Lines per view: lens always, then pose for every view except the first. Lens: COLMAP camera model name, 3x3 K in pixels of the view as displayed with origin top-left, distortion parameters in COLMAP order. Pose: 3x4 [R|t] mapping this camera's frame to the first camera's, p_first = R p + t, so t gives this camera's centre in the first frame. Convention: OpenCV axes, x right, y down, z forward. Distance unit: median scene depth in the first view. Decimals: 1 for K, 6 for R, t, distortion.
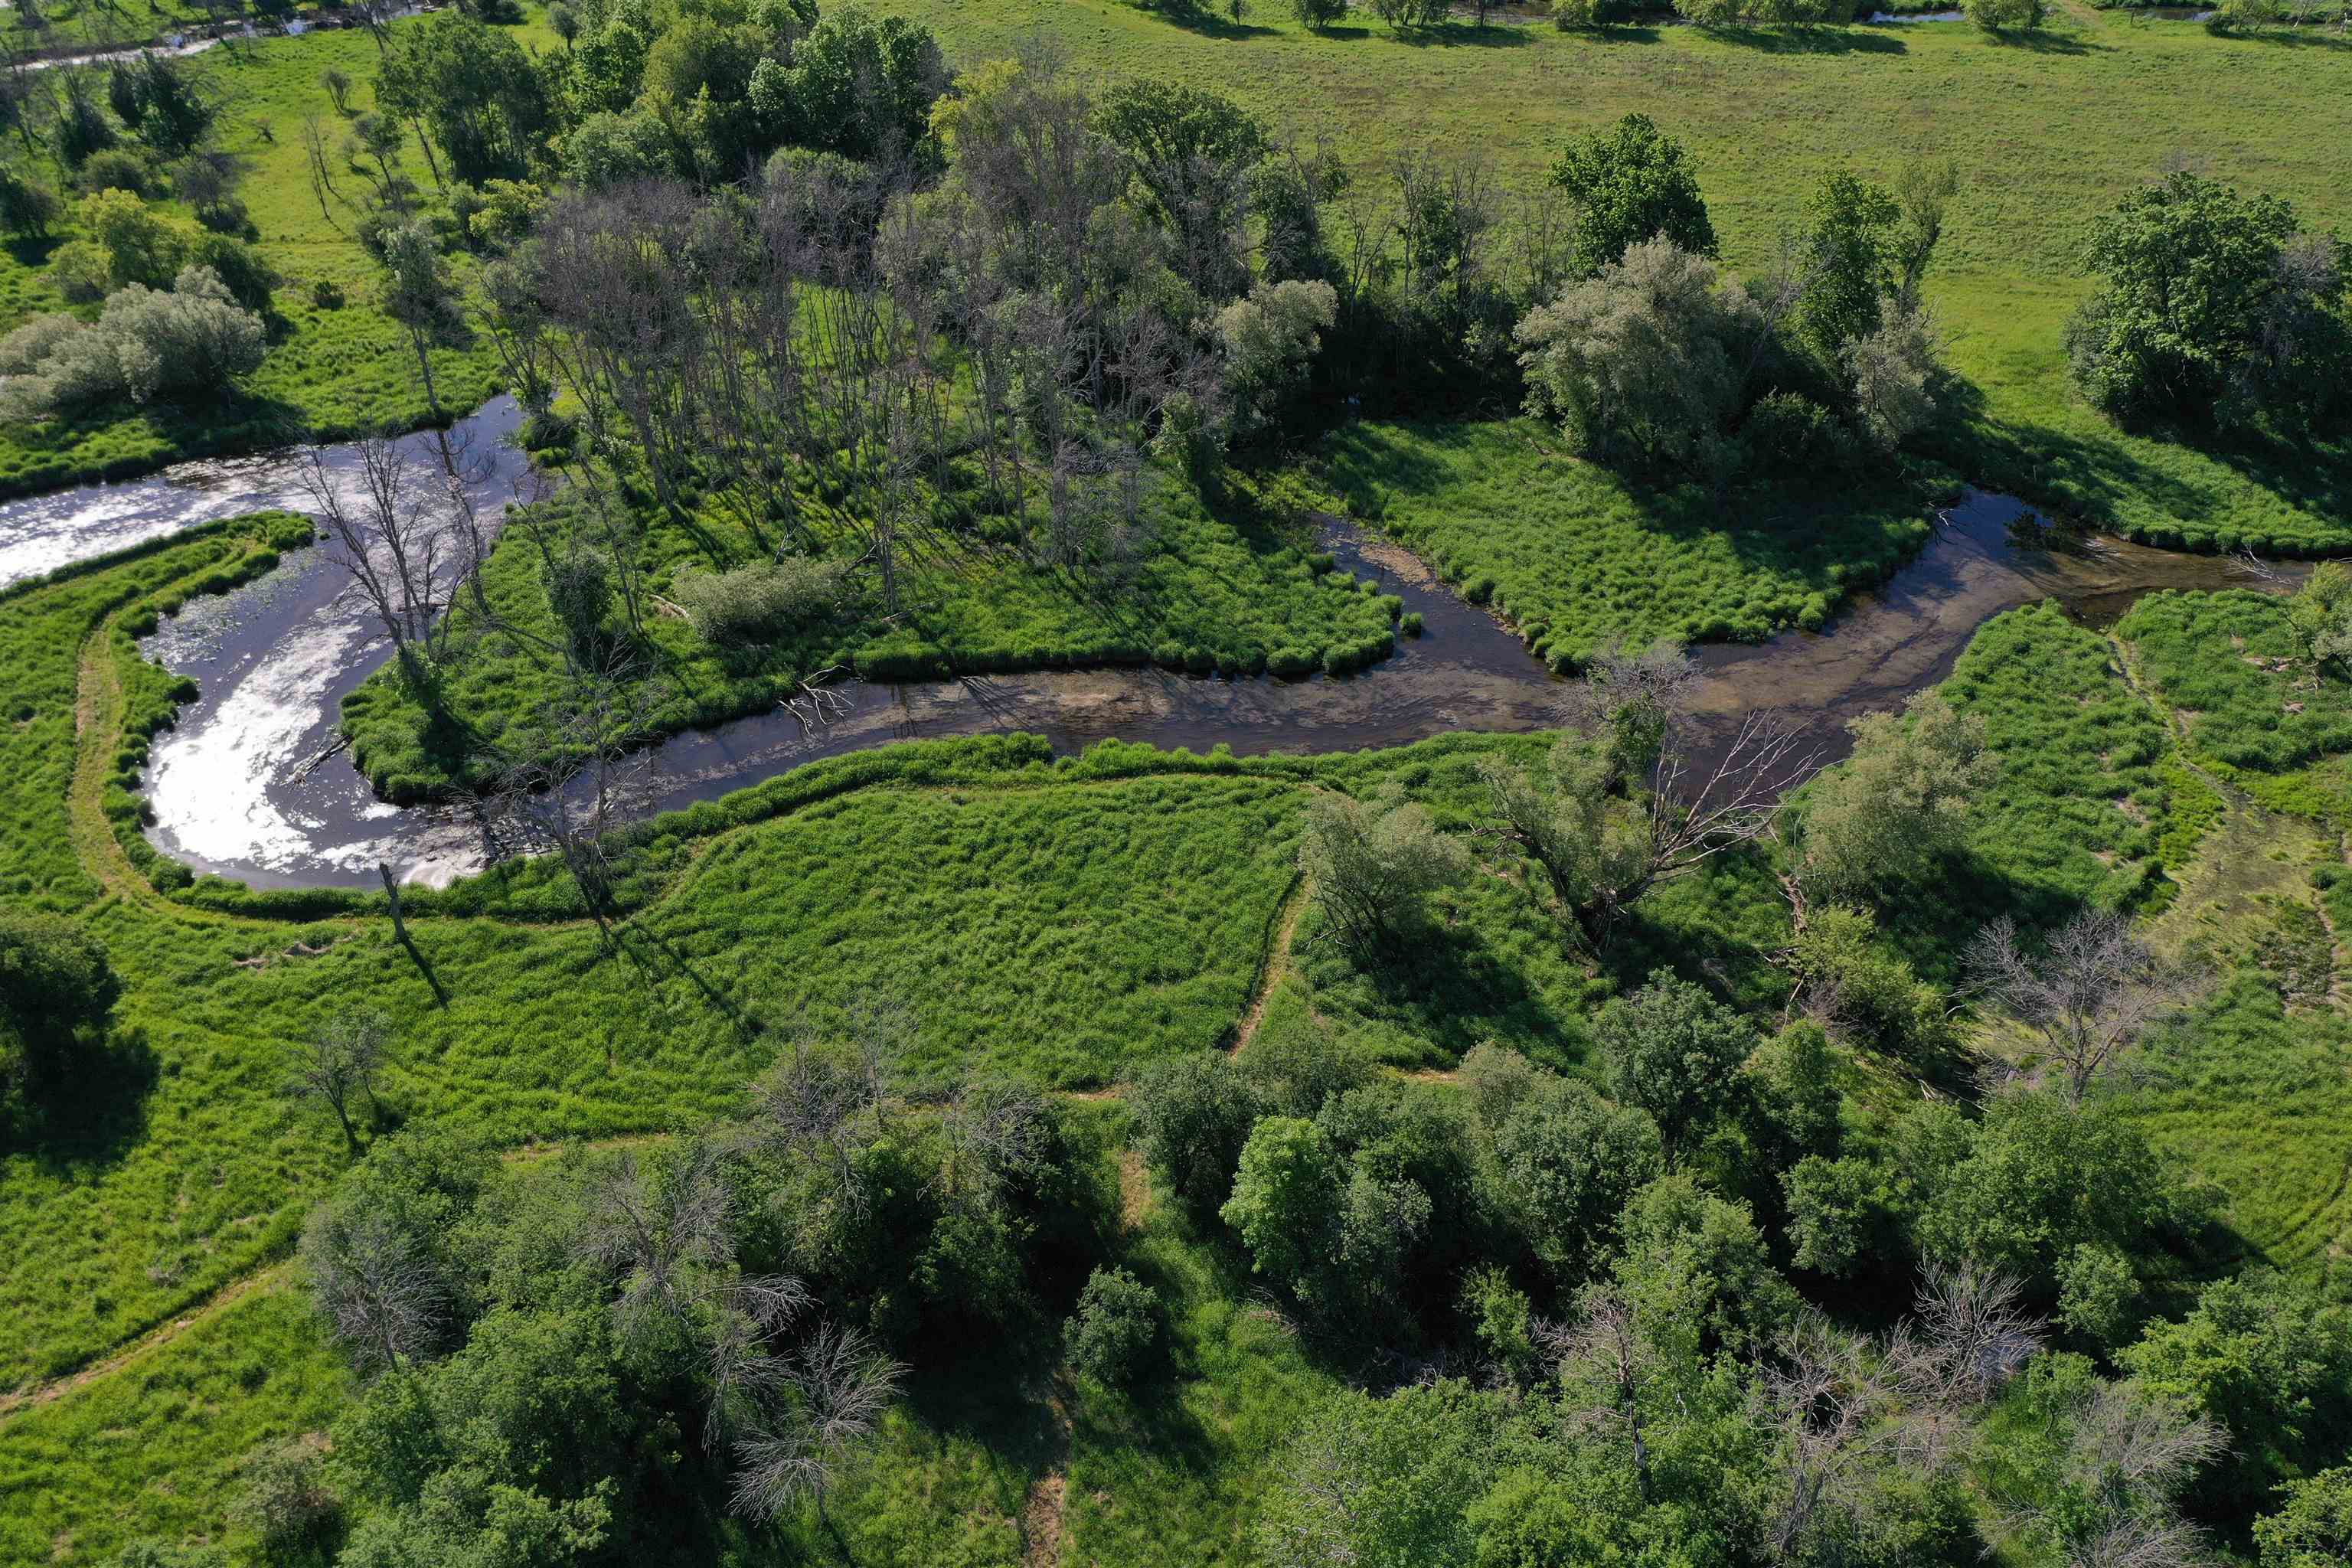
lens RADIAL K [[1872.4, 0, 1176.0], [0, 1872.4, 784.0], [0, 0, 1]] dist [0.011990, 0.002325]
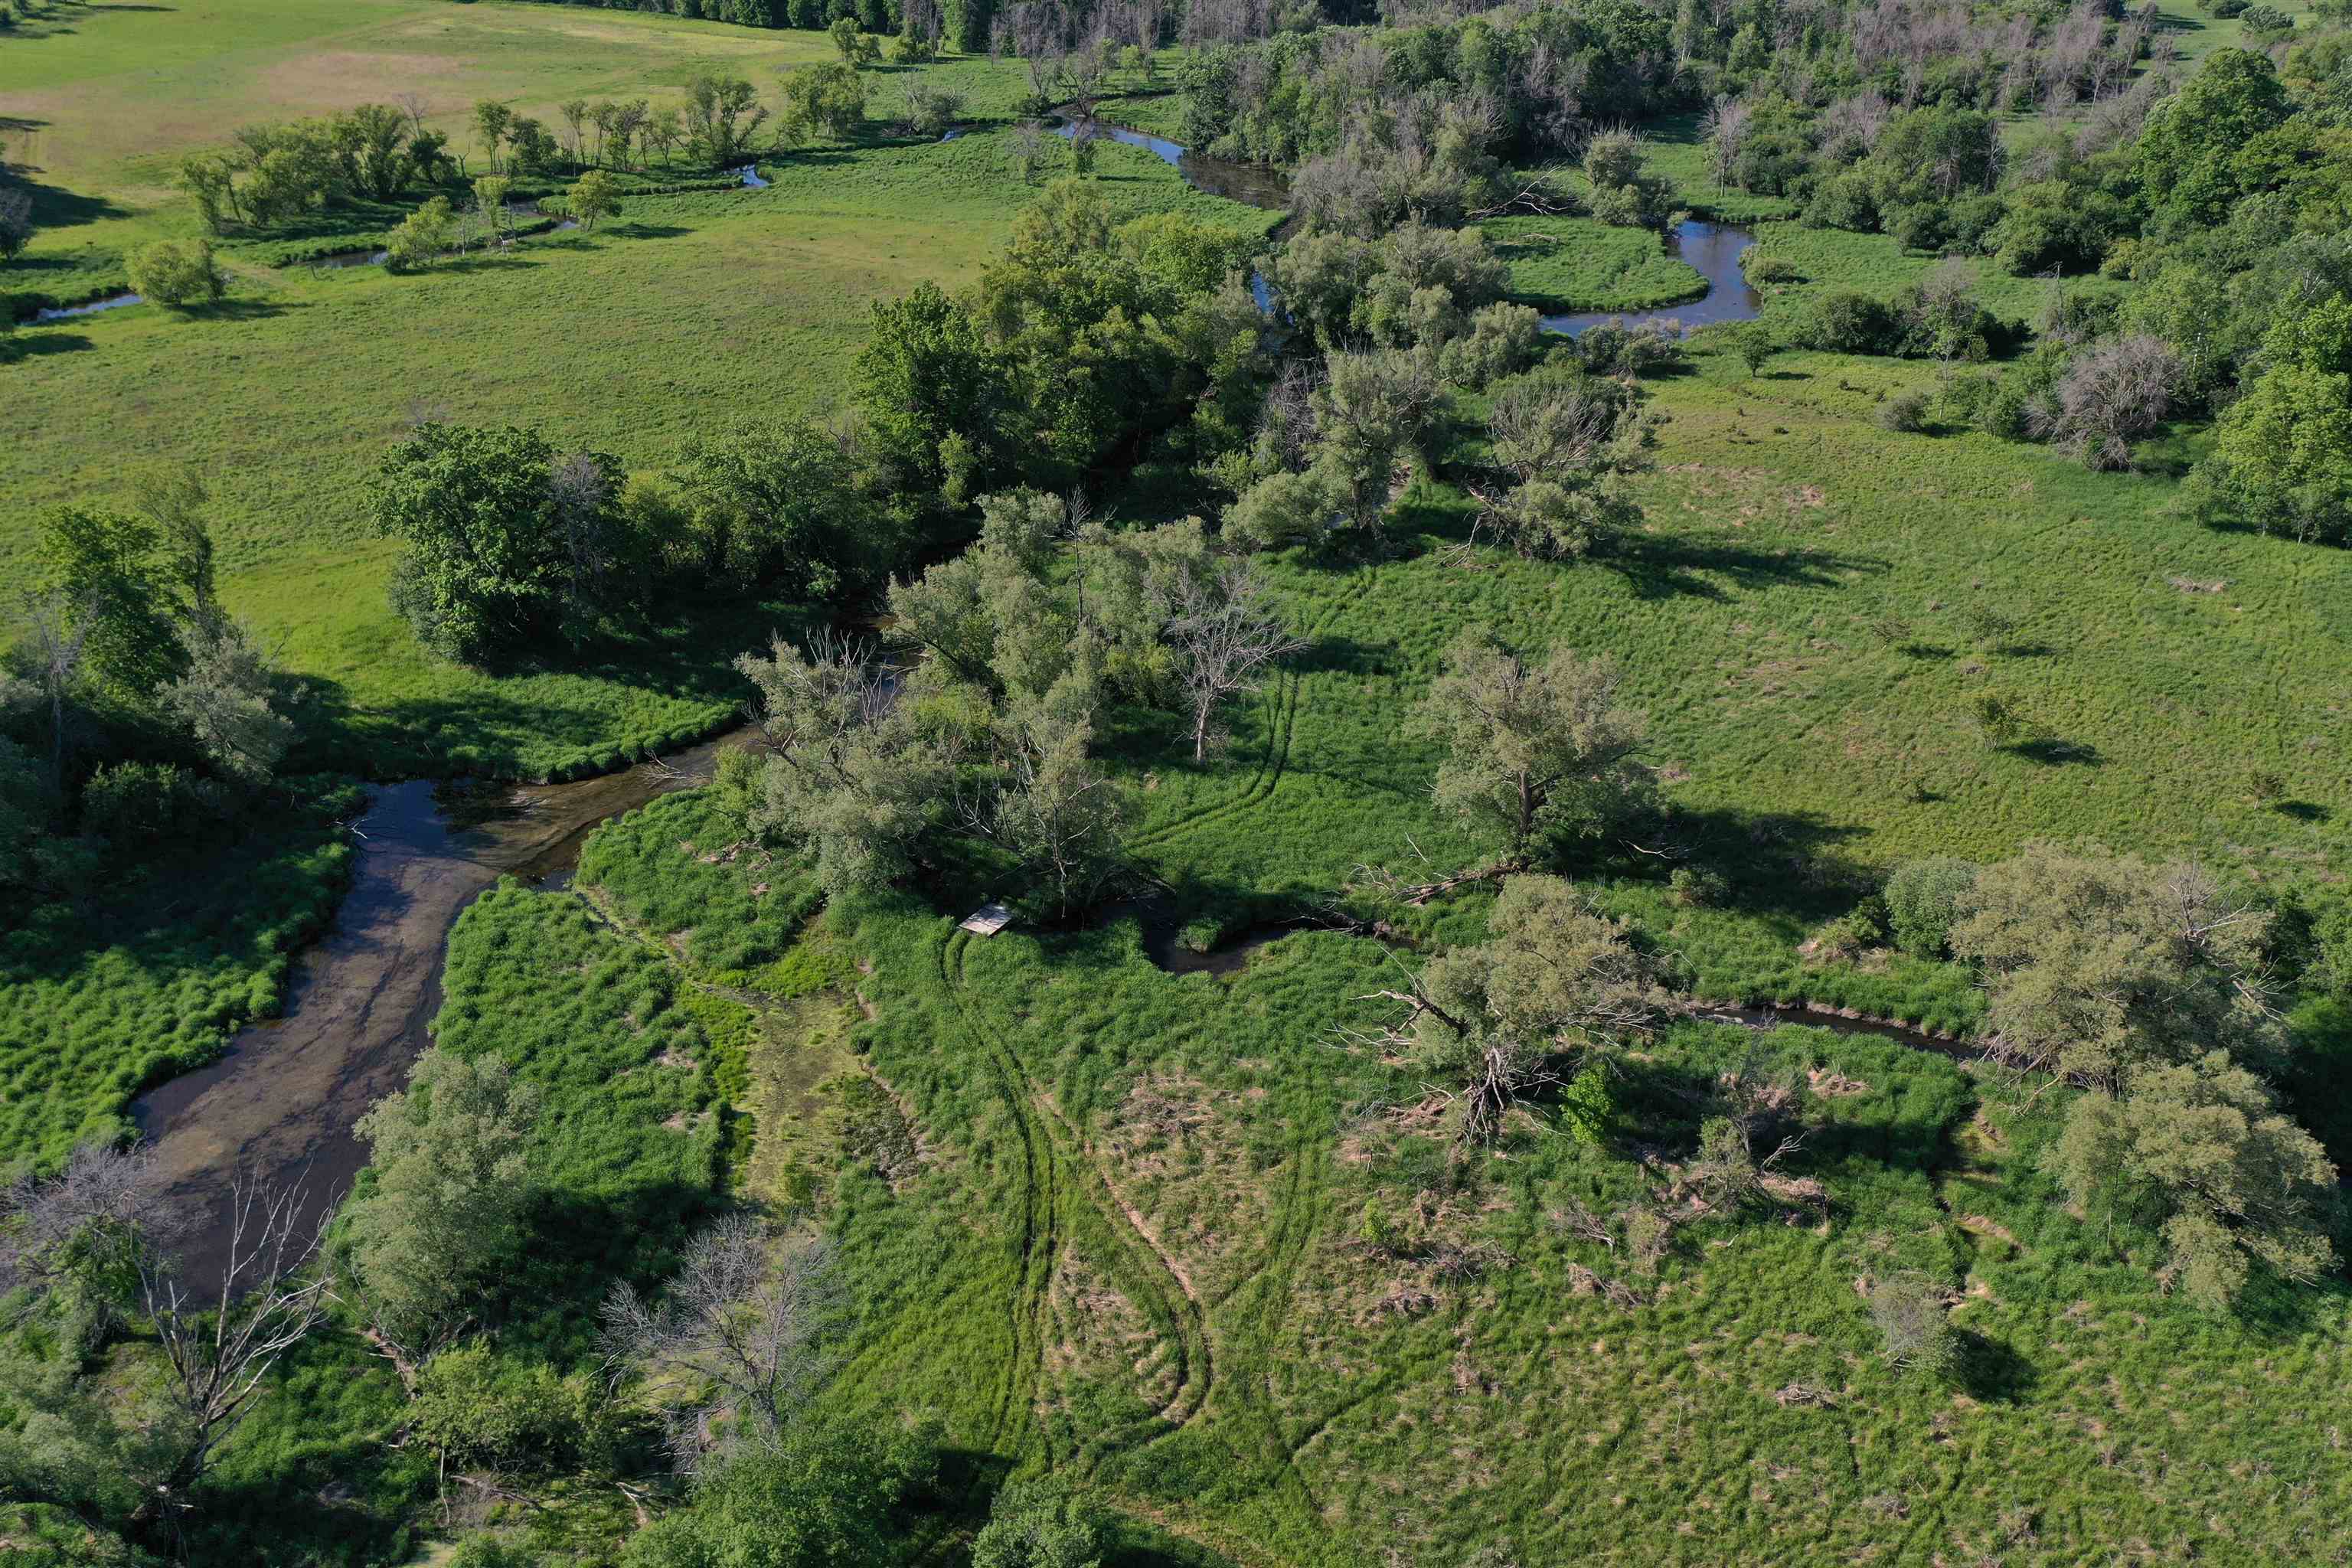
lens RADIAL K [[1872.4, 0, 1176.0], [0, 1872.4, 784.0], [0, 0, 1]] dist [0.011990, 0.002325]
pose [[0.646656, -0.353893, 0.675719, 0.064586], [0.427408, 0.901841, 0.063294, -0.055431], [-0.631790, 0.247878, 0.734437, 0.084740]]
